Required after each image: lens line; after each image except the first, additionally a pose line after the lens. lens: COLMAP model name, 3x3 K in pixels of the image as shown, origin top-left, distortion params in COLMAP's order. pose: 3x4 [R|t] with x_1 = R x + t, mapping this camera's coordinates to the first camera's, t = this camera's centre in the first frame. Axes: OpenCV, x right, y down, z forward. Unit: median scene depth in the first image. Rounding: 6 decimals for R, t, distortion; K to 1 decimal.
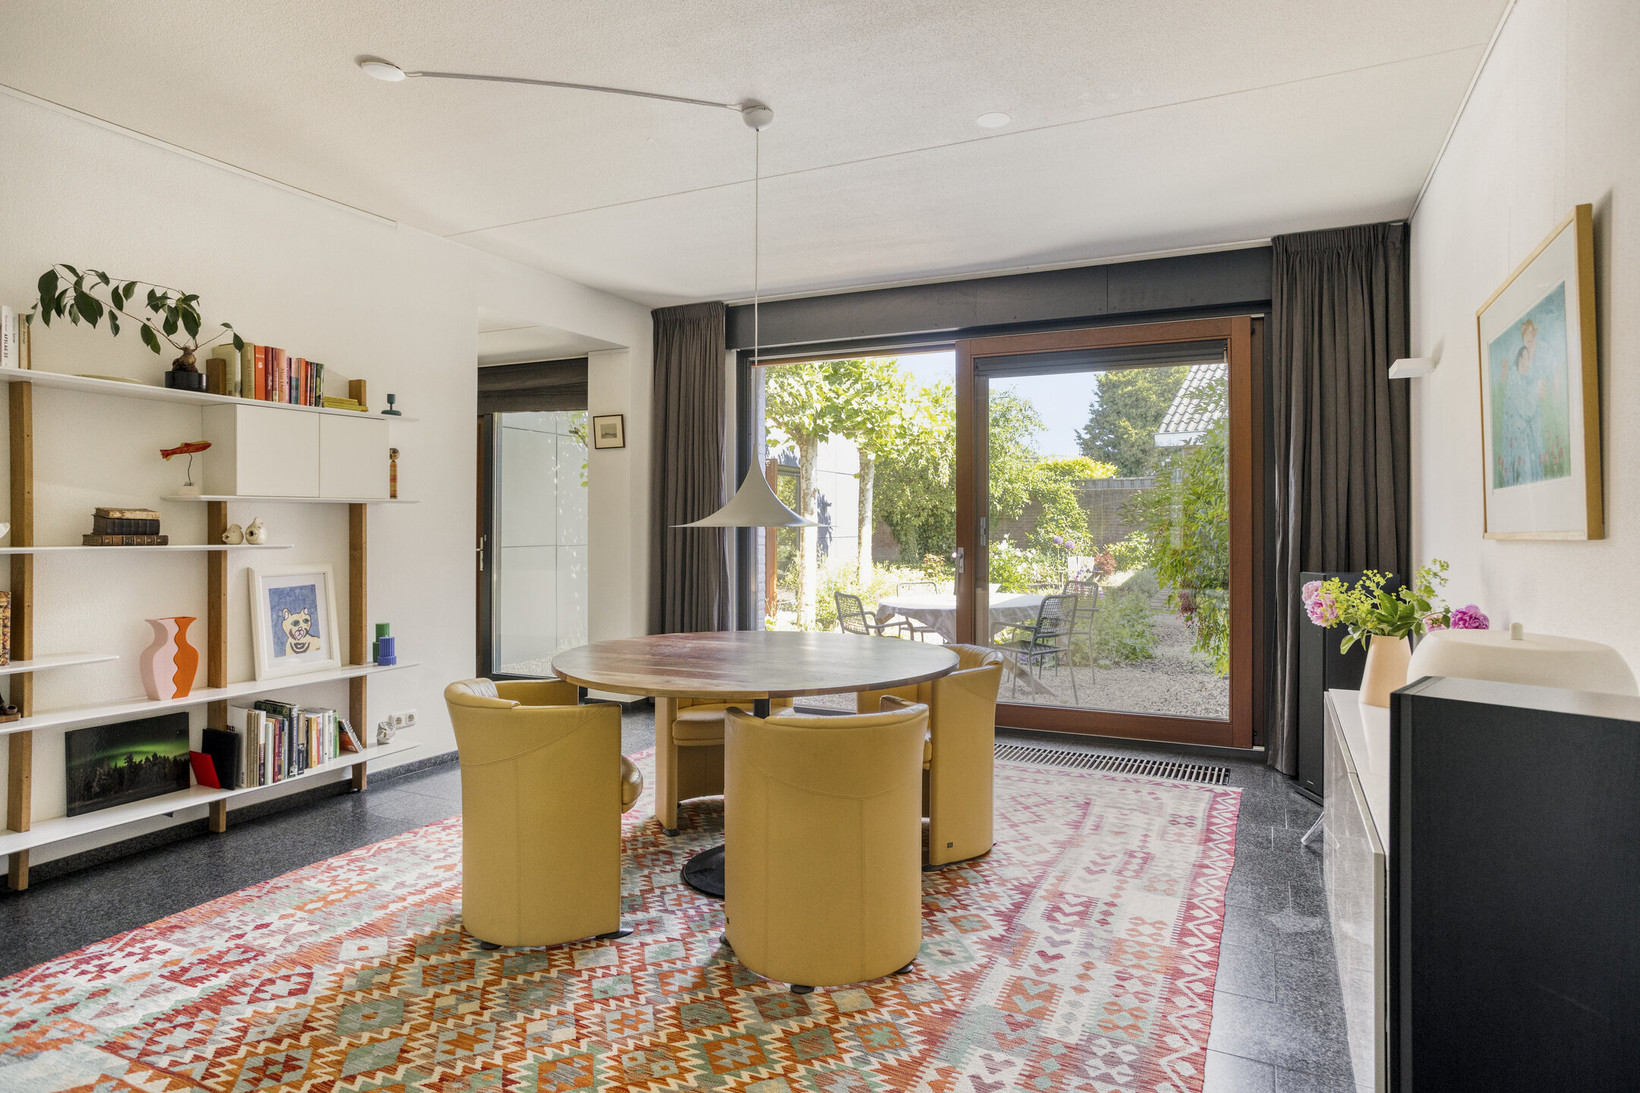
lens RADIAL K [[947.3, 0, 833.8], [0, 947.3, 556.1], [0, 0, 1]] dist [-0.037575, 0.034904]
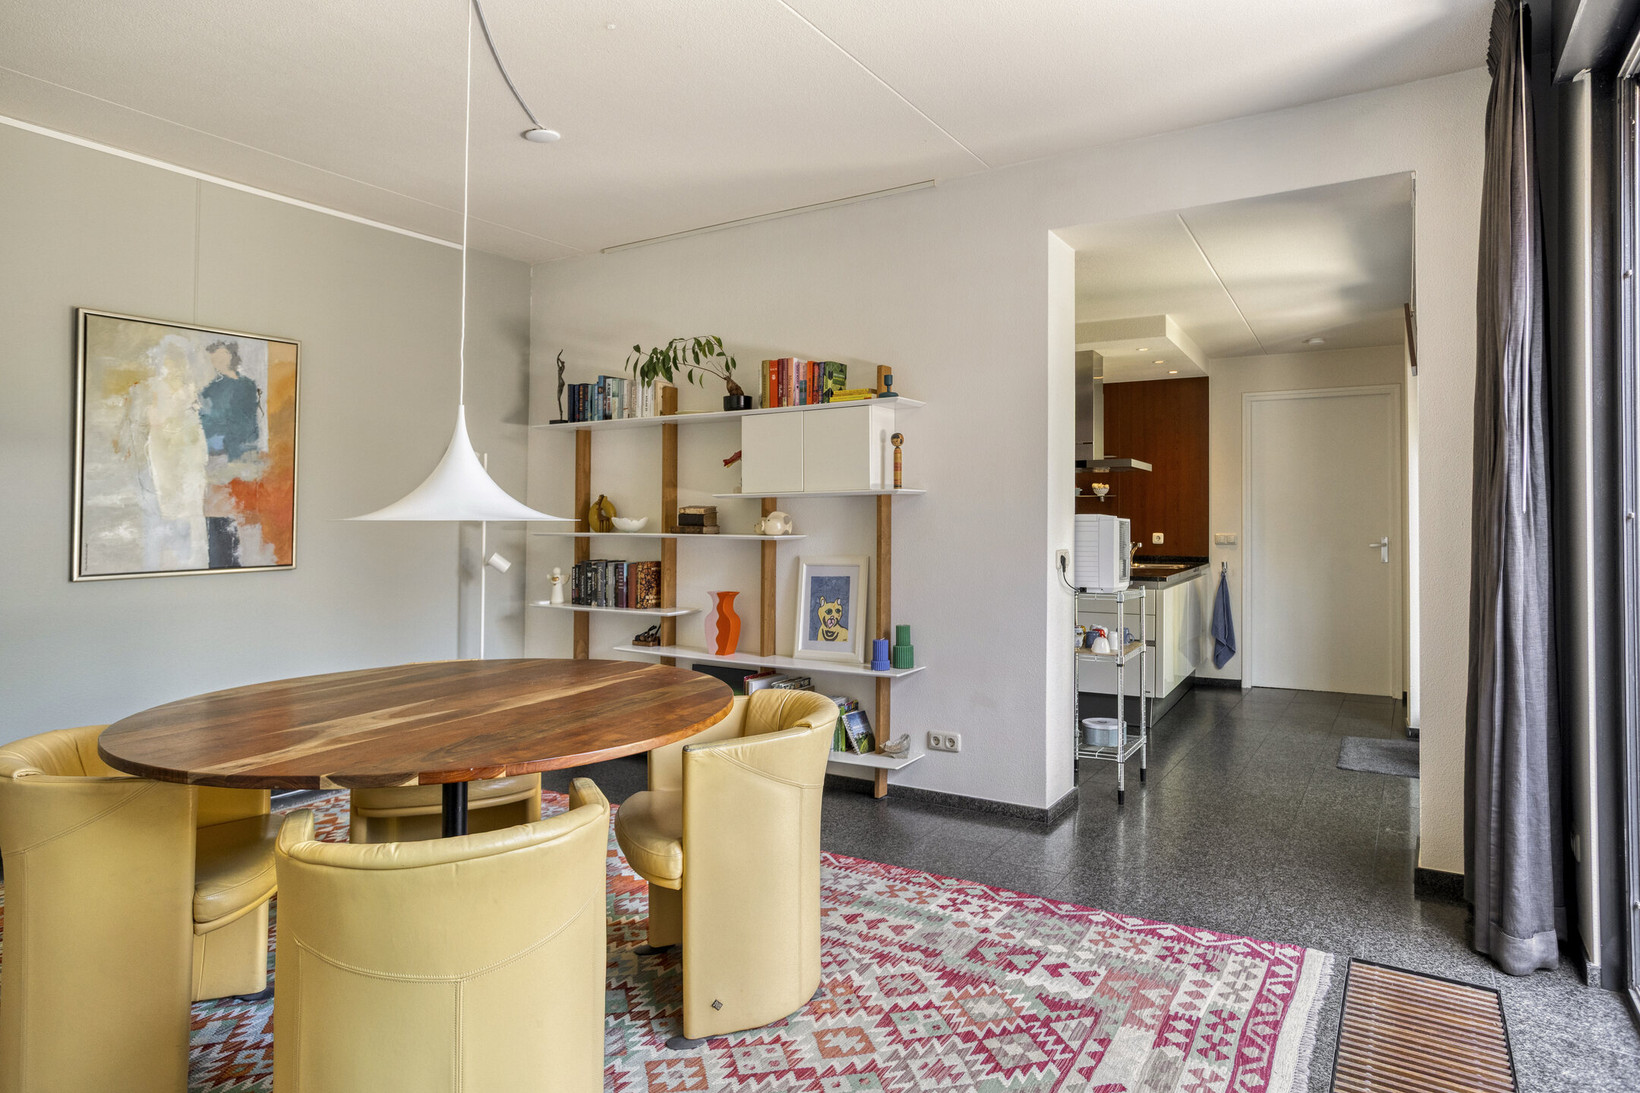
lens RADIAL K [[987.2, 0, 838.6], [0, 987.2, 505.6], [0, 0, 1]] dist [-0.004654, 0.014840]
pose [[-0.151308, -0.020212, -0.988280, 0.739343], [-0.031035, 0.999395, -0.015687, -0.042610], [0.987999, 0.028298, -0.151844, 1.688816]]
